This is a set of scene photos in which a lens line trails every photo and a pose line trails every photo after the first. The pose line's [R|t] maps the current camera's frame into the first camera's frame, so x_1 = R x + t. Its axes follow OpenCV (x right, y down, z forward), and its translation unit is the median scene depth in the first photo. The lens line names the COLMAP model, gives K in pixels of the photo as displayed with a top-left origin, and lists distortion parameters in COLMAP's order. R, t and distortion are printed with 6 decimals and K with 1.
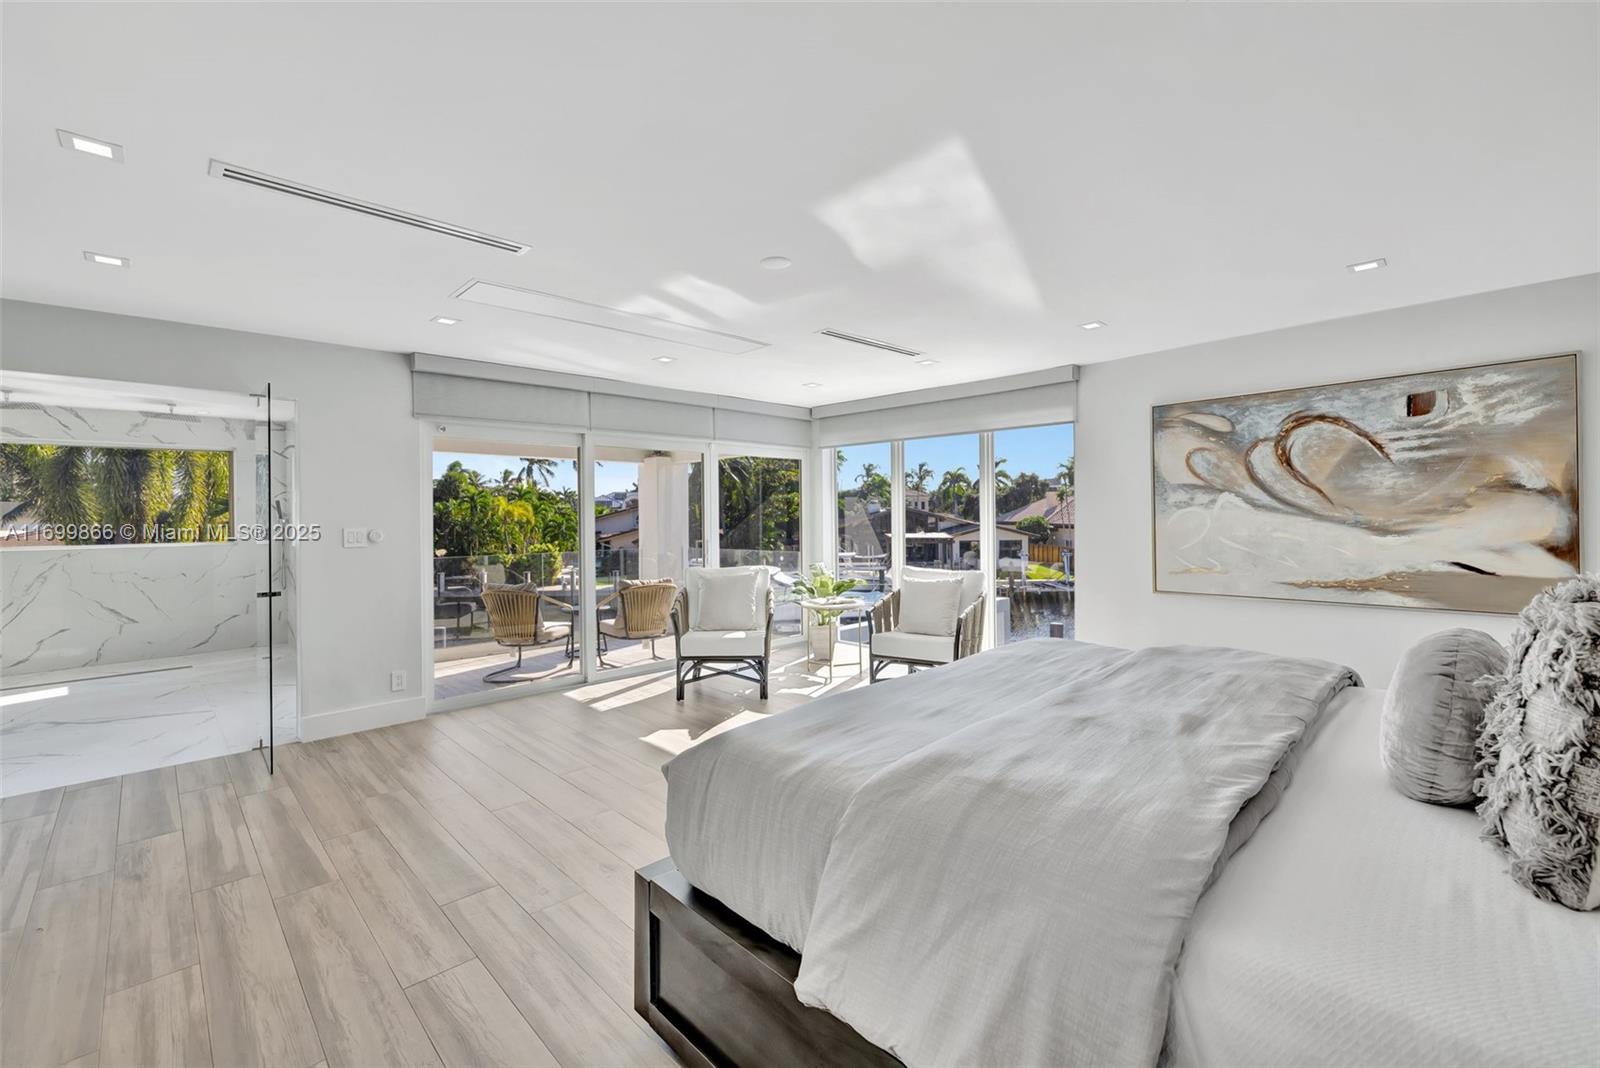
lens RADIAL K [[679.1, 0, 791.1], [0, 679.1, 521.1], [0, 0, 1]] dist [0.003638, 0.000355]
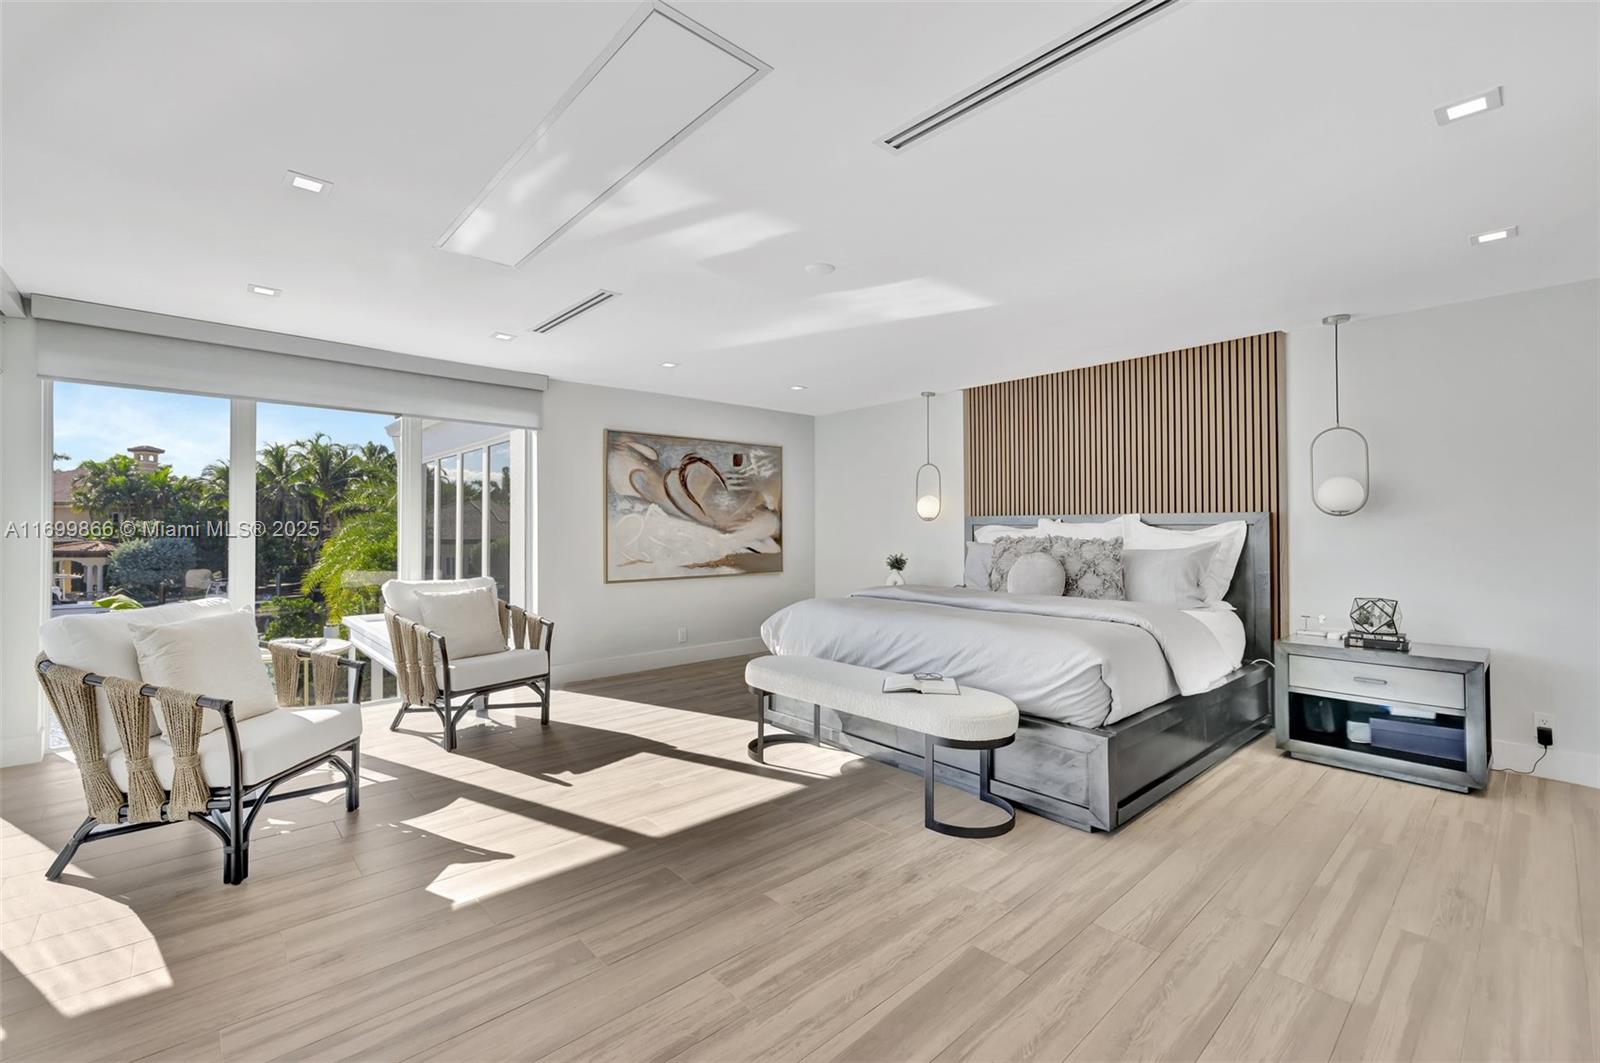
lens RADIAL K [[671.8, 0, 797.5], [0, 671.8, 524.8], [0, 0, 1]] dist [-0.000584, 0.000033]
pose [[0.029319, 0.018247, 0.999404, -0.765017], [0.006303, 0.999810, -0.018440, 0.029540], [-0.999550, 0.006840, 0.029198, 0.721451]]
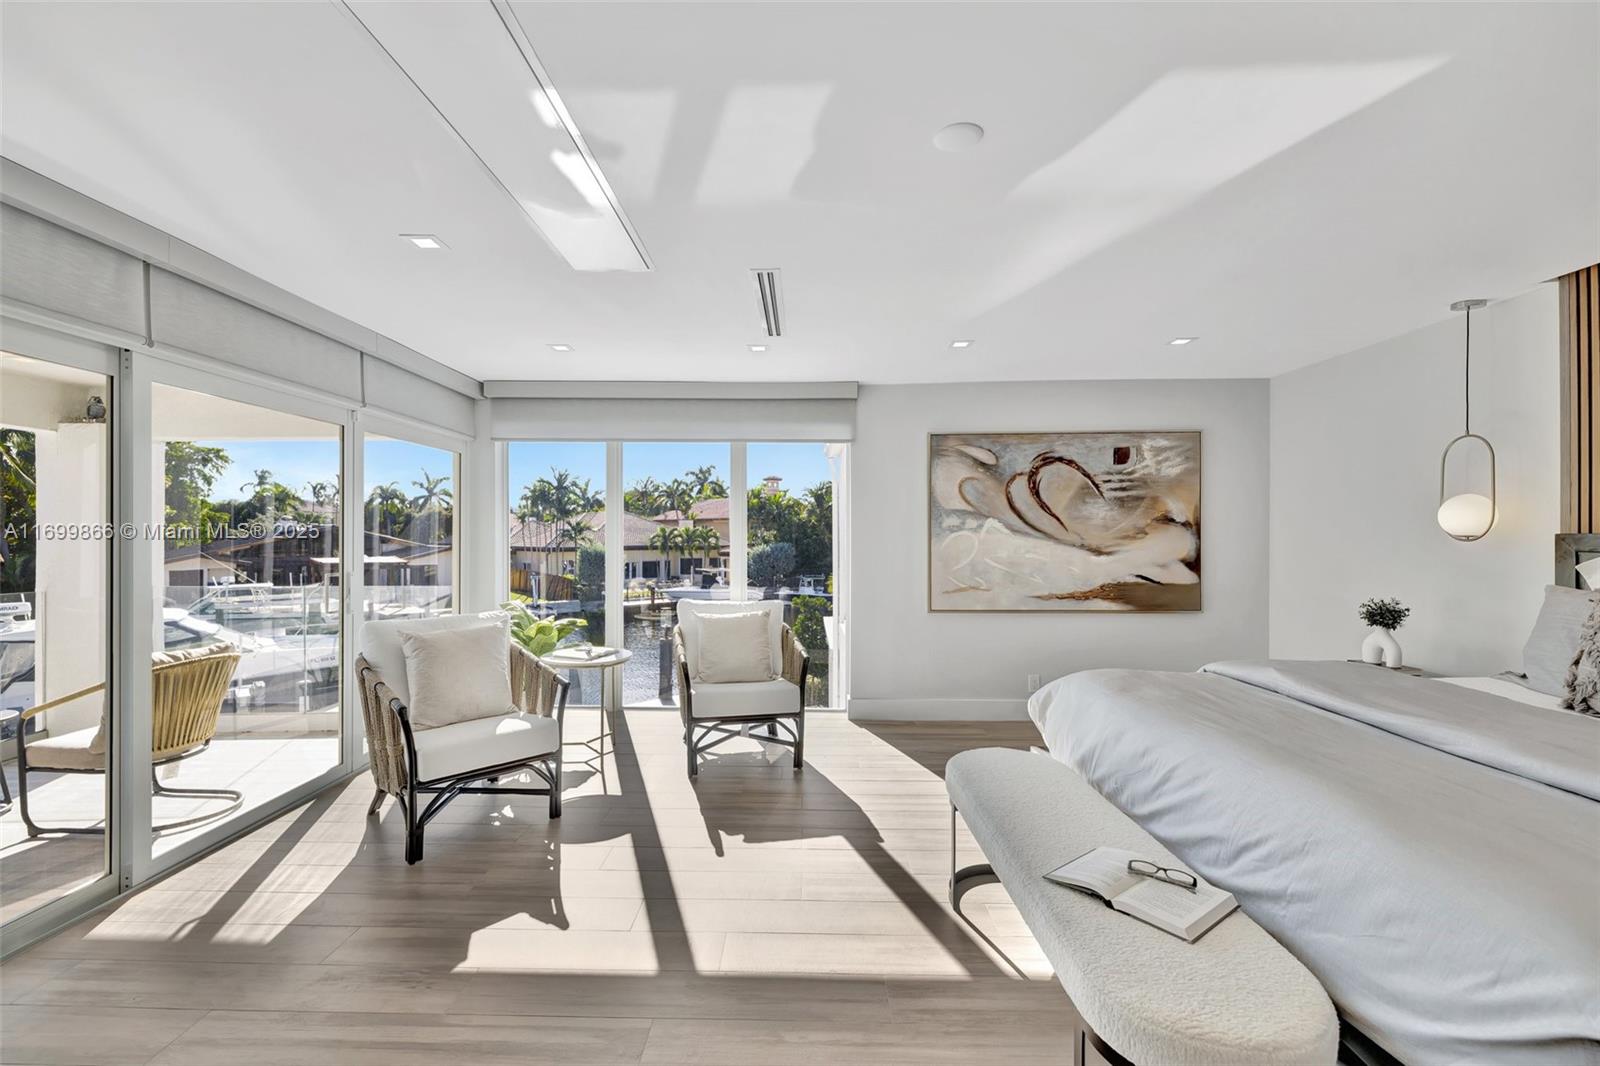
lens RADIAL K [[682.1, 0, 792.3], [0, 682.1, 539.6], [0, 0, 1]] dist [0.001128, 0.000043]
pose [[0.707951, 0.008661, 0.706208, -0.416351], [-0.004536, 0.999960, -0.007716, 0.003375], [-0.706247, 0.002259, 0.707962, 0.469620]]
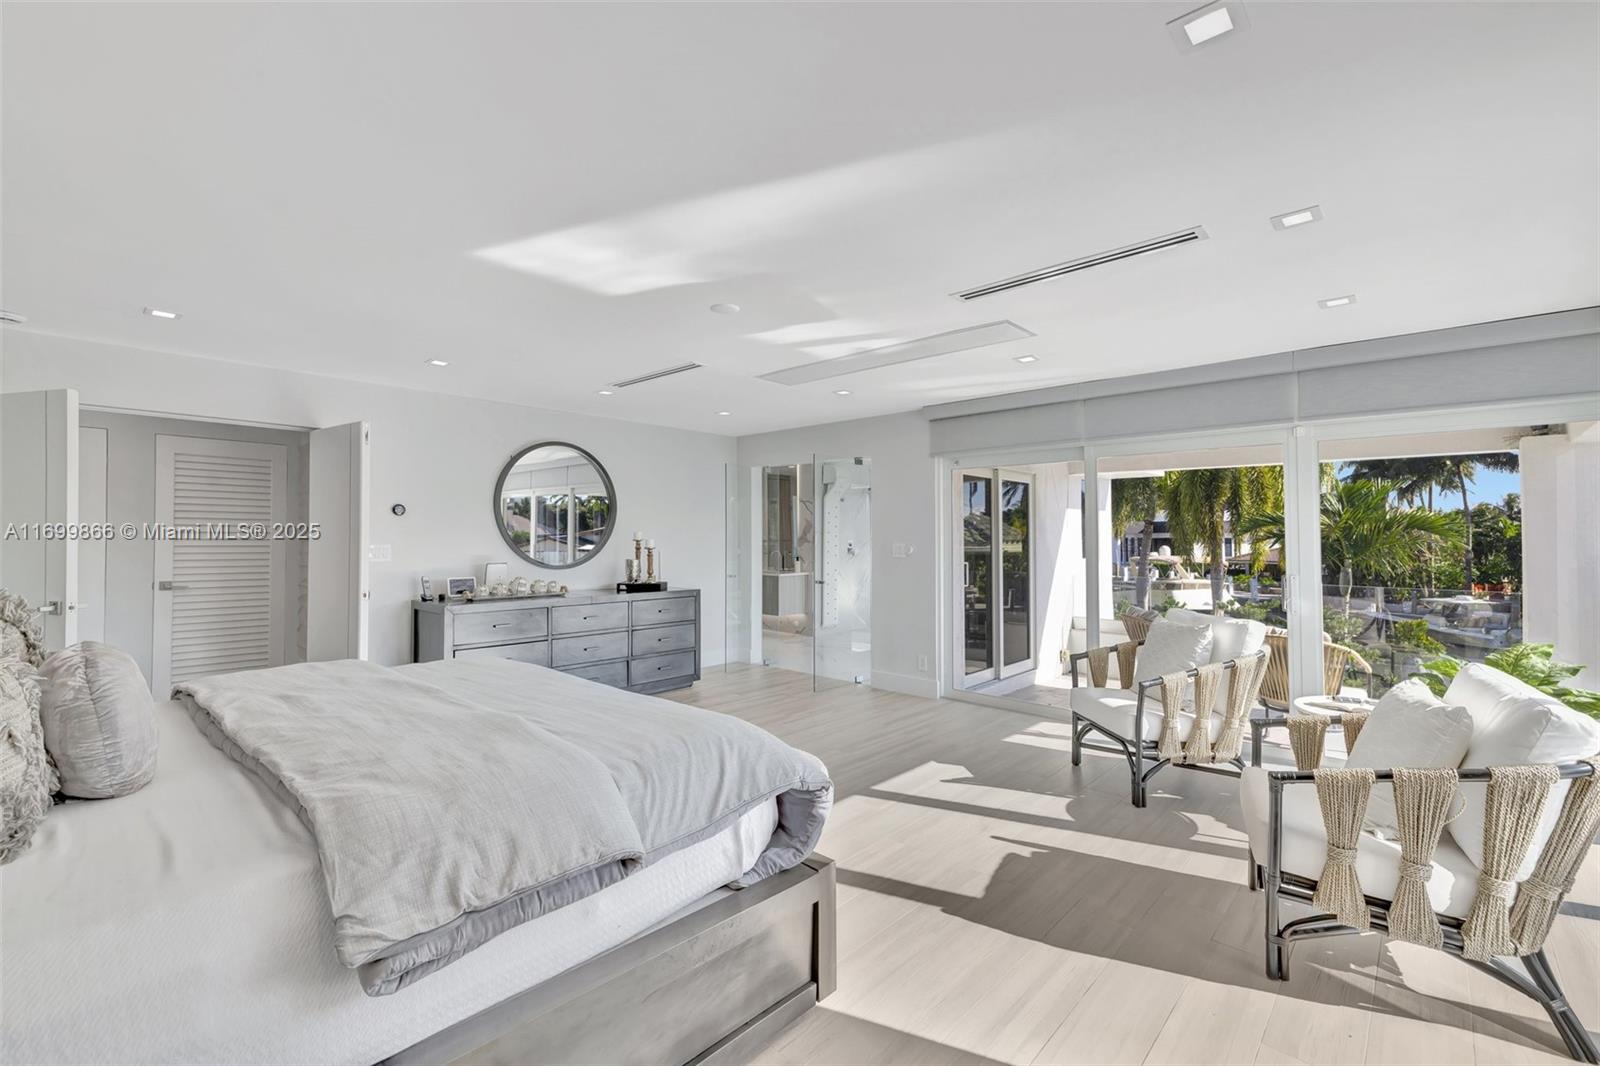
lens RADIAL K [[678.1, 0, 800.4], [0, 678.1, 527.8], [0, 0, 1]] dist [0.002344, 0.000117]
pose [[0.058756, -0.004952, -0.998260, 0.769840], [-0.009886, 0.999936, -0.005543, -0.014531], [0.998223, 0.010194, 0.058704, 0.756671]]
